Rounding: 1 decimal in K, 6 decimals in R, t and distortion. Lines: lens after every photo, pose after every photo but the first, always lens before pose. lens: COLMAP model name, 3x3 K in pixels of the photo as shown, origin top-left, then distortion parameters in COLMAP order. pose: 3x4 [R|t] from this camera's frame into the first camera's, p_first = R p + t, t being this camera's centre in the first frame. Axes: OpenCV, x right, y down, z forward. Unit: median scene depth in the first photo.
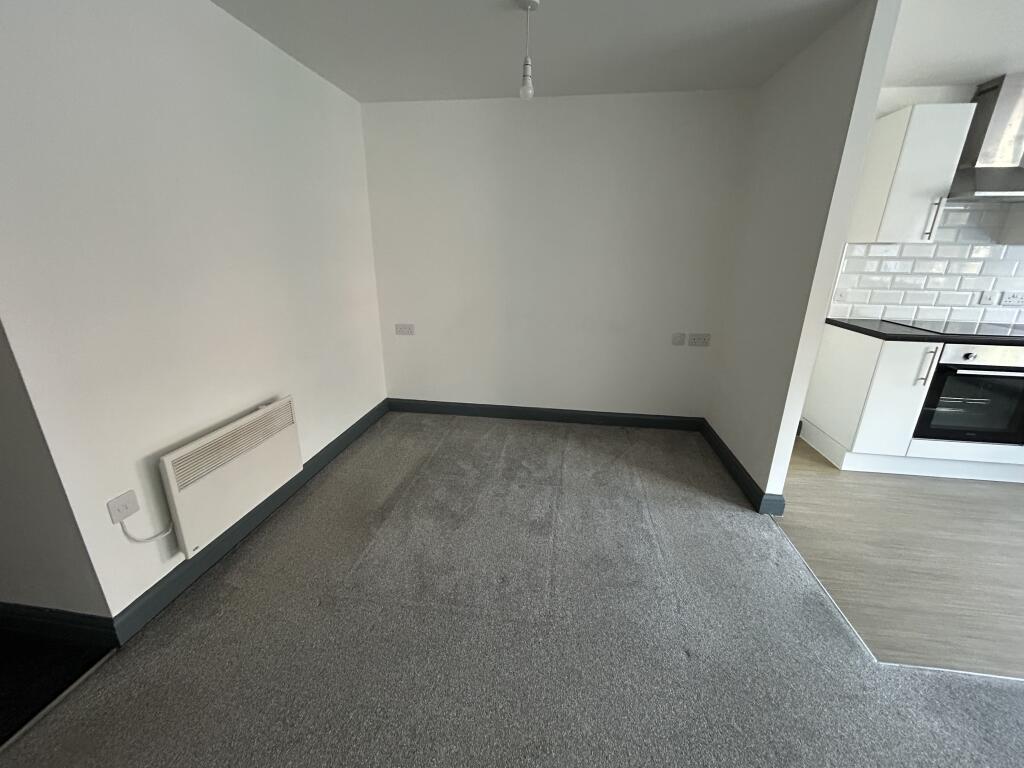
lens RADIAL K [[413.1, 0, 512.0], [0, 413.1, 384.0], [0, 0, 1]] dist [-0.001007, -0.000165]
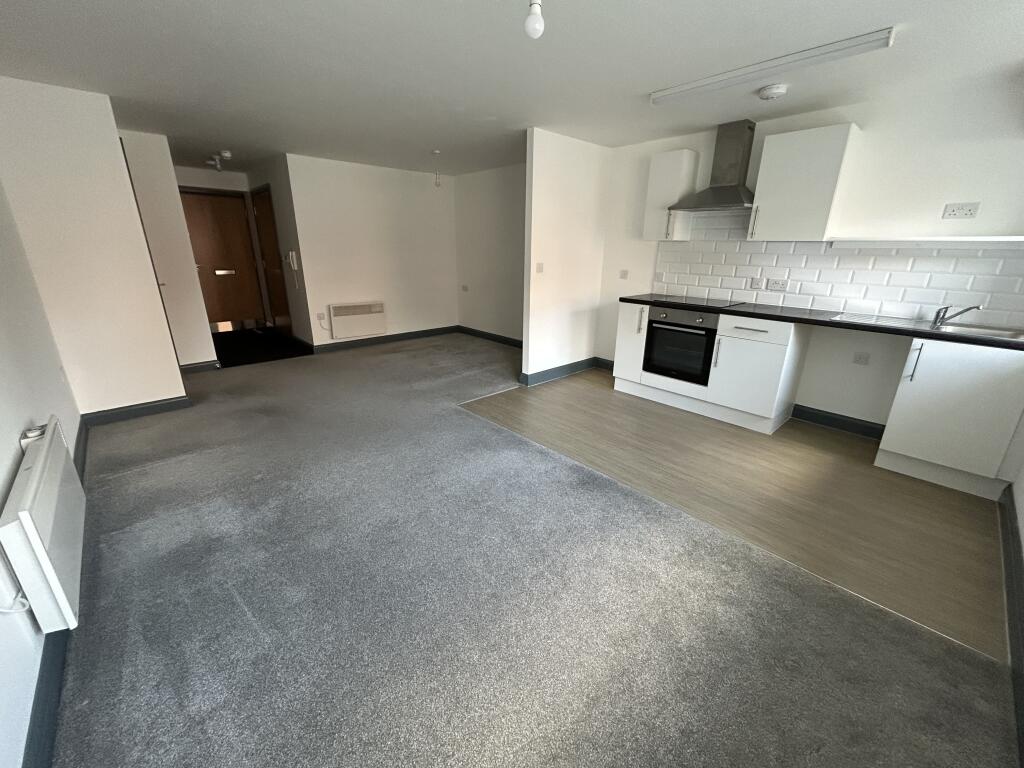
lens RADIAL K [[413.1, 0, 512.0], [0, 413.1, 384.0], [0, 0, 1]] dist [-0.001007, -0.000165]
pose [[0.775078, 0.198162, -0.599988, 1.500341], [-0.197478, 0.977954, 0.067889, 0.168154], [0.600213, 0.065866, 0.797123, -0.476788]]
